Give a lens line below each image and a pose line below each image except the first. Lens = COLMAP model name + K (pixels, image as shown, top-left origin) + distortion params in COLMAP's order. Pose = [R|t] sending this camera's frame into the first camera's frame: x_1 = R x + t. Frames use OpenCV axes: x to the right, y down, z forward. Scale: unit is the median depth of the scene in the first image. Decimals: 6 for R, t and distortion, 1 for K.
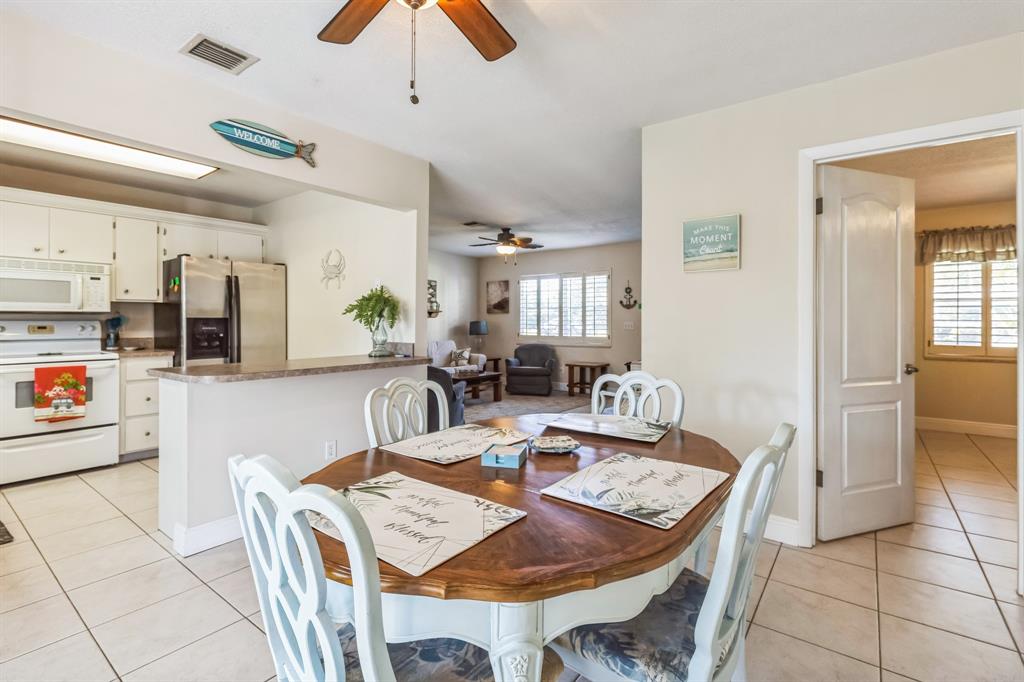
lens RADIAL K [[465.2, 0, 510.6], [0, 465.2, 321.6], [0, 0, 1]] dist [-0.001254, -0.000252]
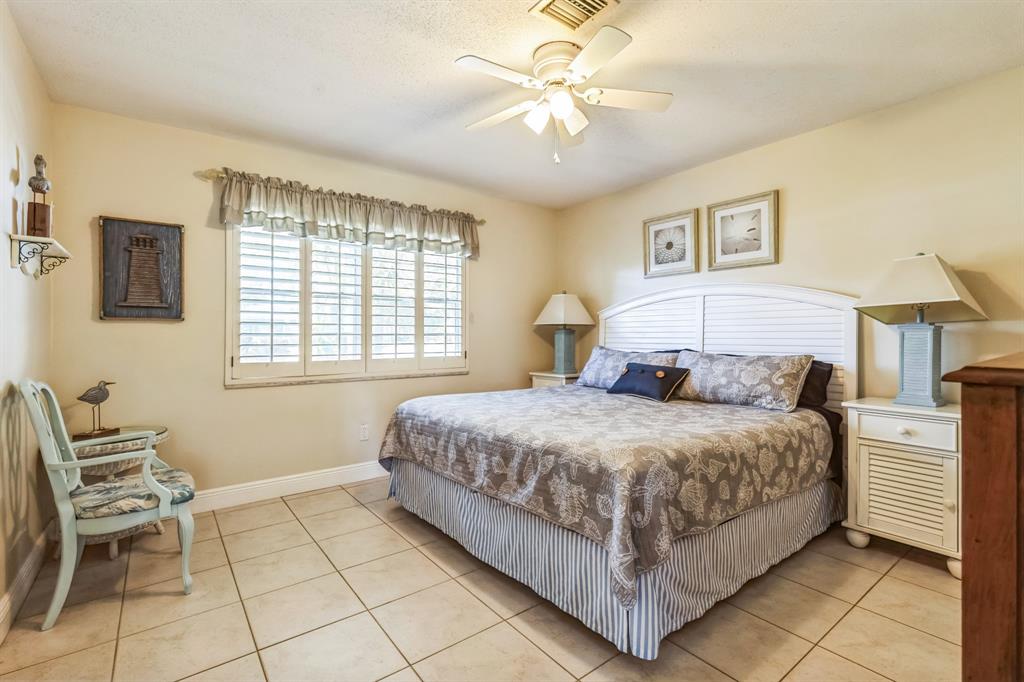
lens RADIAL K [[465.2, 0, 516.4], [0, 465.2, 331.0], [0, 0, 1]] dist [-0.001254, -0.000252]
pose [[0.258753, 0.000680, 0.965943, 0.438291], [-0.002903, 0.999996, 0.000074, 0.007320], [-0.965939, -0.002823, 0.258754, 0.516078]]
